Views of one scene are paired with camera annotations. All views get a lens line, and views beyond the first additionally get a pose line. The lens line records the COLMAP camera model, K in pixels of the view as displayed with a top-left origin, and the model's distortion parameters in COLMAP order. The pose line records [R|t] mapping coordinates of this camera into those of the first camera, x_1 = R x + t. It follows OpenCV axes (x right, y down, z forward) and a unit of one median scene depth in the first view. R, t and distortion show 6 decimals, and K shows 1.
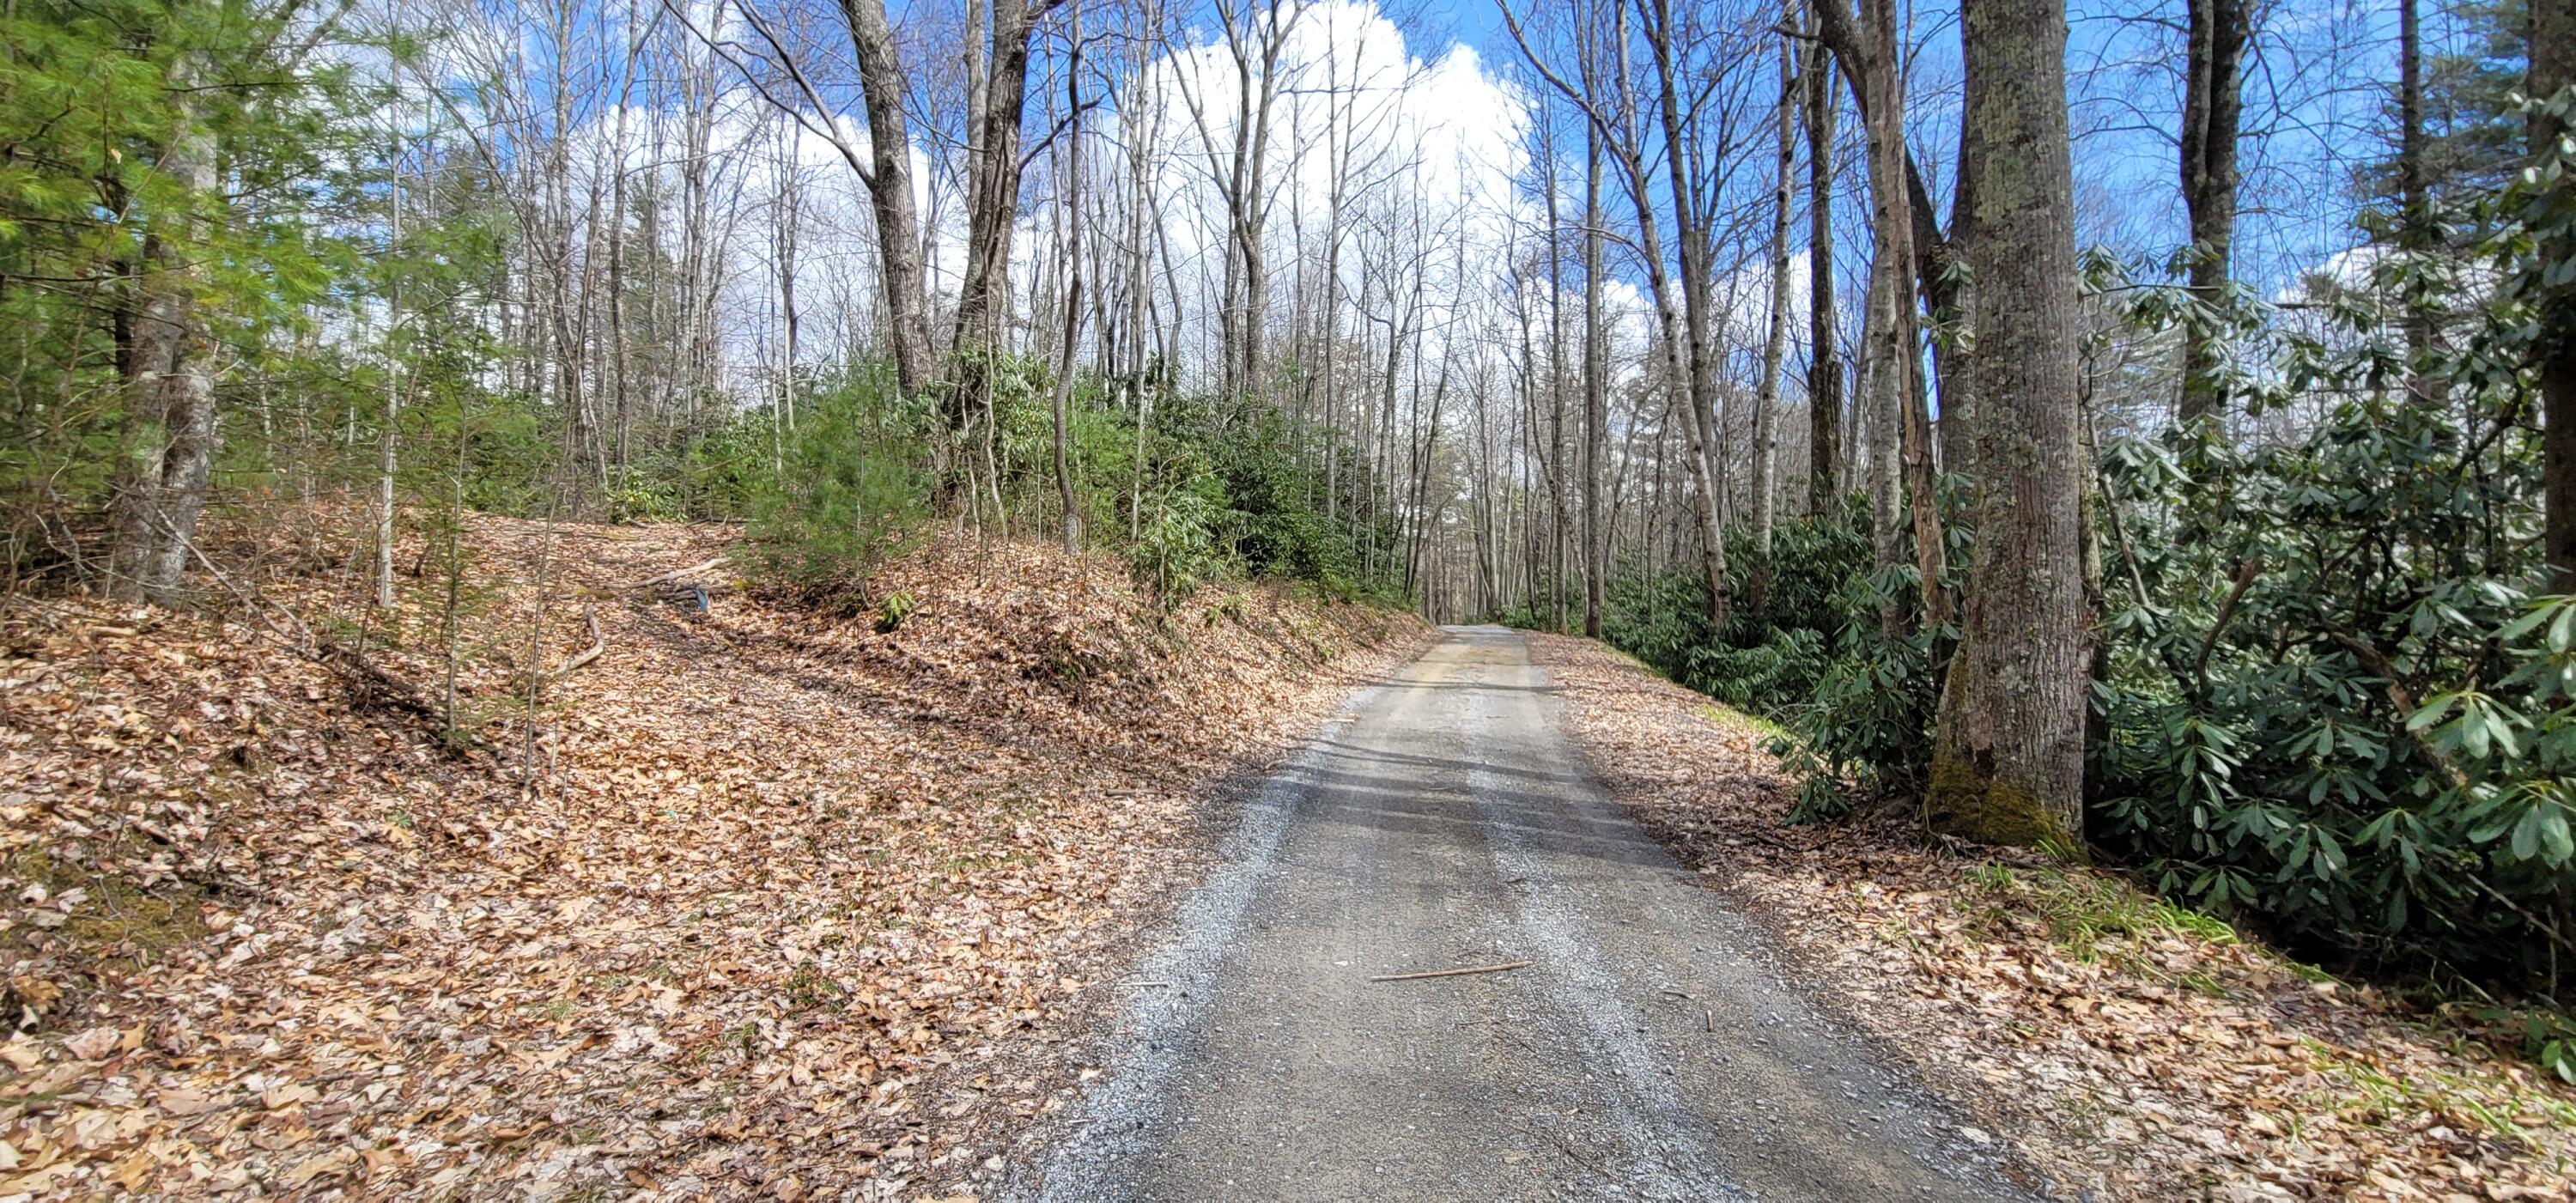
lens RADIAL K [[1054.2, 0, 1298.4], [0, 1054.2, 593.3], [0, 0, 1]] dist [-0.005722, 0.001440]
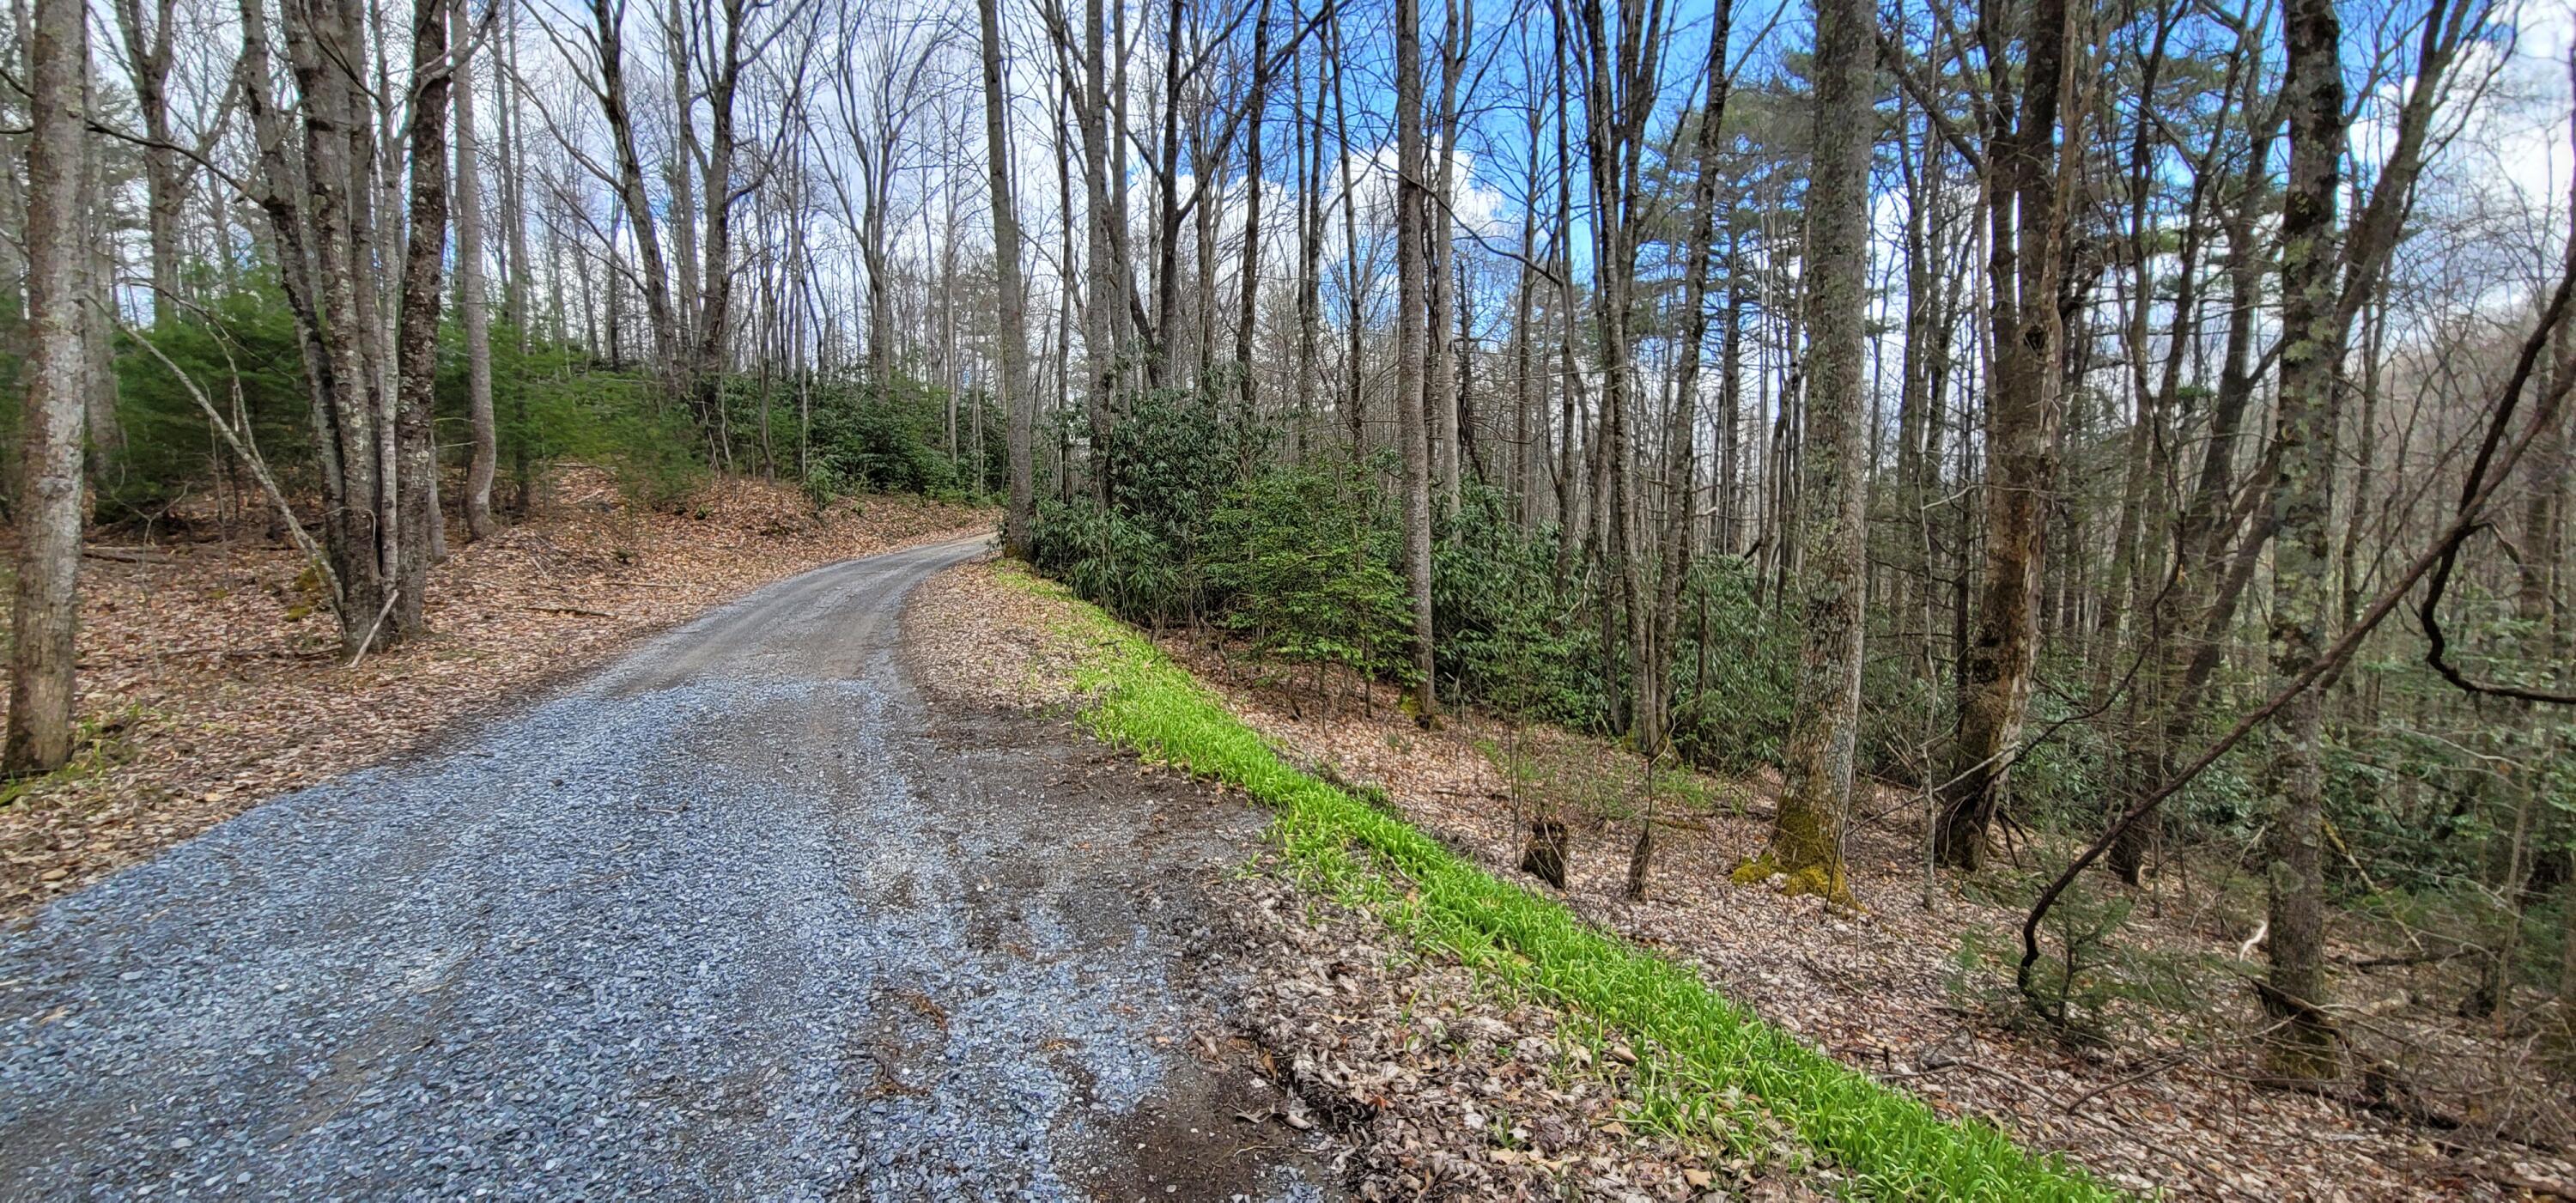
lens RADIAL K [[1054.2, 0, 1292.4], [0, 1054.2, 590.6], [0, 0, 1]] dist [-0.005722, 0.001440]
pose [[0.964401, -0.034718, 0.262156, 0.402382], [0.010494, 0.995588, 0.093242, -0.019402], [-0.264236, -0.087172, 0.960510, -2.296902]]
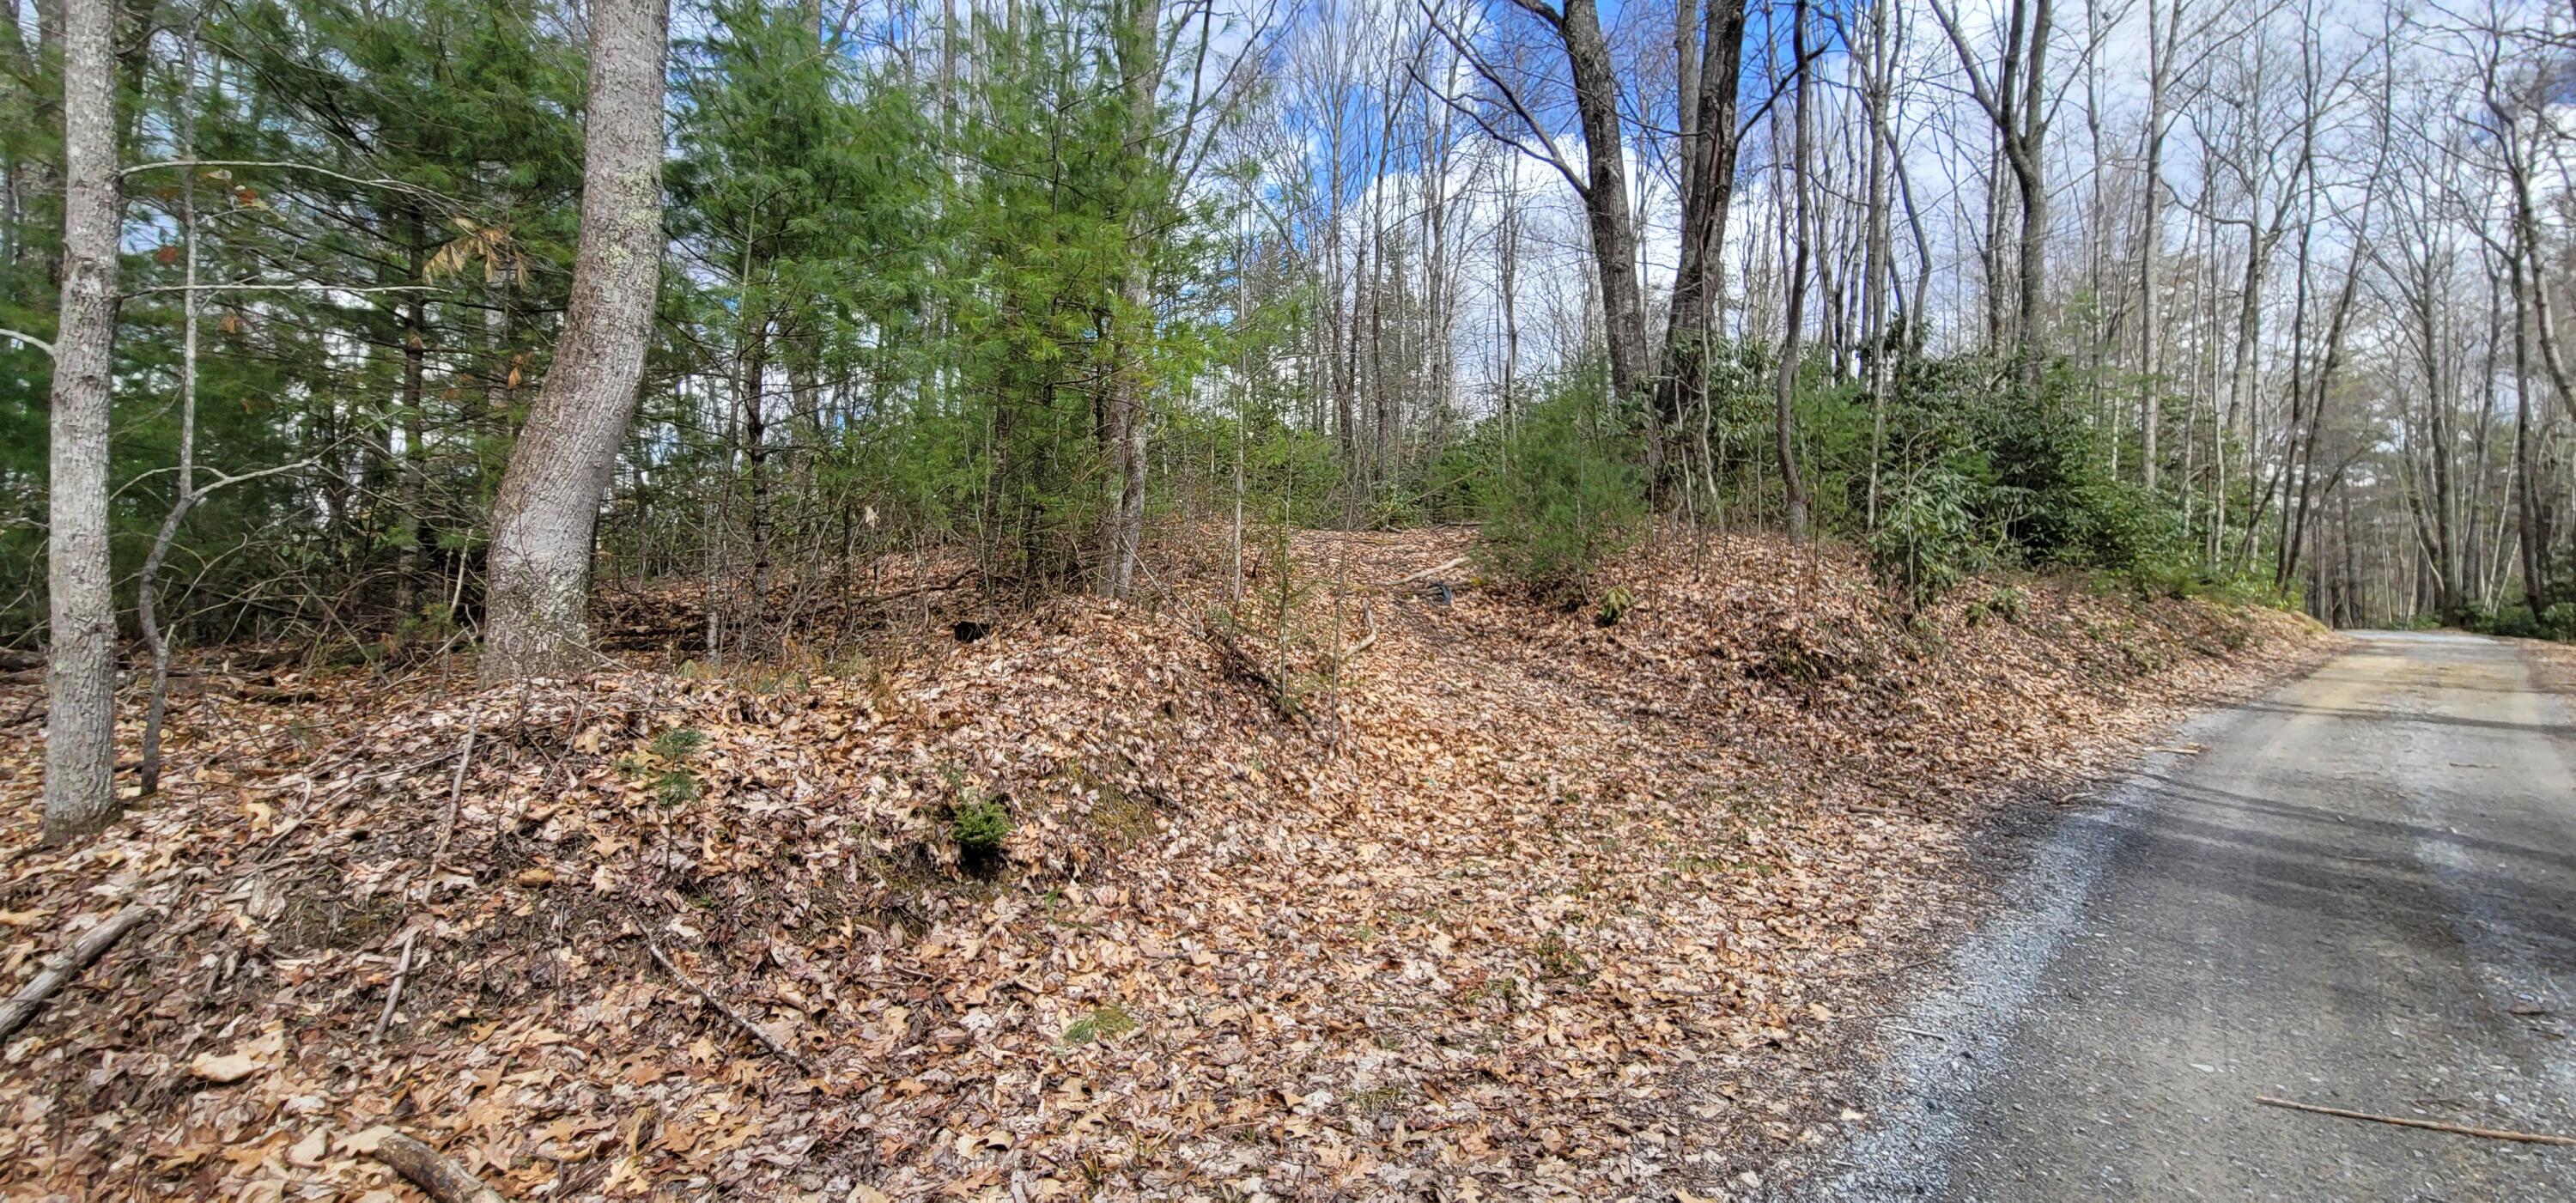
lens RADIAL K [[1054.2, 0, 1297.7], [0, 1054.2, 595.9], [0, 0, 1]] dist [-0.005722, 0.001440]
pose [[0.797285, 0.001047, -0.603602, -0.010892], [0.003993, 0.999967, 0.007009, -0.001492], [0.603590, -0.007999, 0.797255, -0.006795]]
